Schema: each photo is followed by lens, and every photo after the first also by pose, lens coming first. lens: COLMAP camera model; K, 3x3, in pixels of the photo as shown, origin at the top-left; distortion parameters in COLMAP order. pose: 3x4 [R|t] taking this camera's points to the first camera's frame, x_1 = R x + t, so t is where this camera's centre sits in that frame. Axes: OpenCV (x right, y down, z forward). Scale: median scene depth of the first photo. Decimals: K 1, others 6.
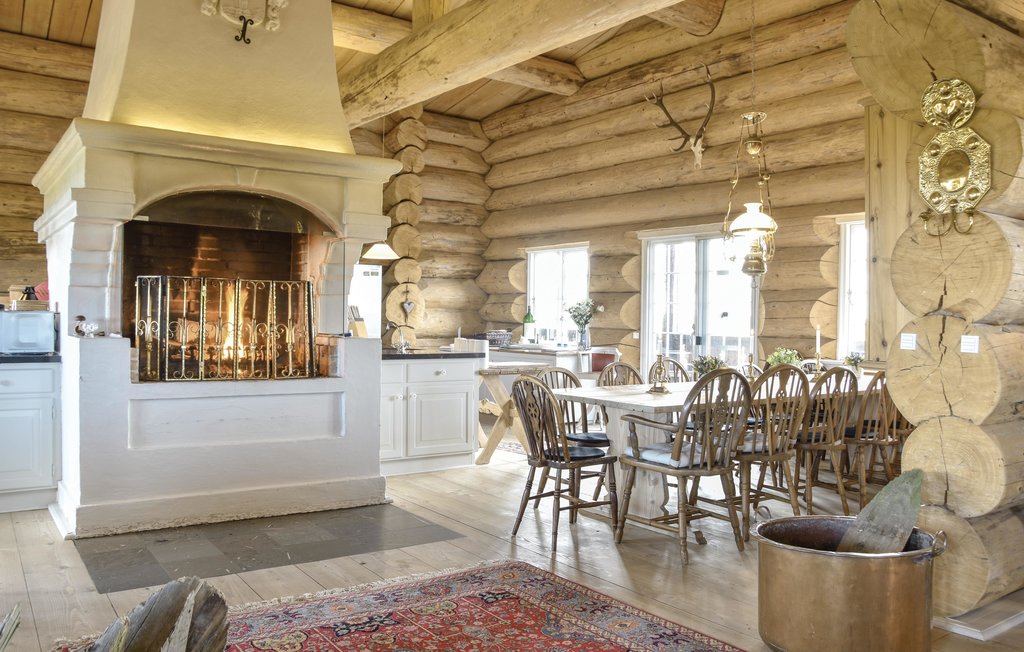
lens RADIAL K [[786.4, 0, 511.5], [0, 786.4, 326.3], [0, 0, 1]] dist [-0.006834, -0.001156]
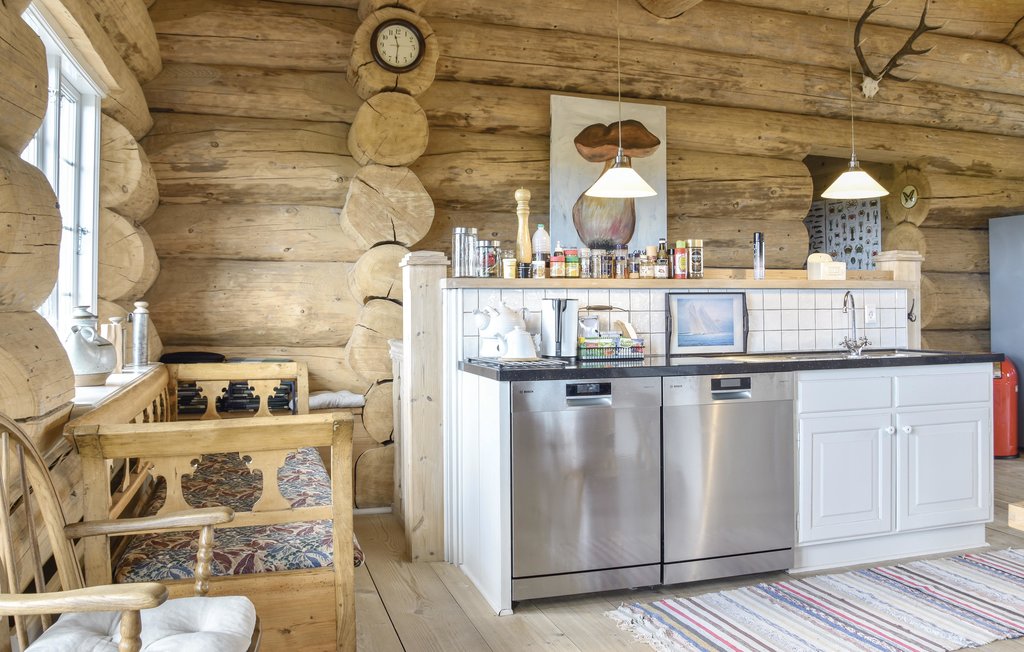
lens RADIAL K [[786.4, 0, 513.6], [0, 786.4, 322.8], [0, 0, 1]] dist [-0.006834, -0.001156]
pose [[0.955401, -0.006741, -0.295235, -0.643323], [0.004741, 0.999961, -0.007490, 0.009820], [0.295274, 0.005756, 0.955395, 0.280909]]
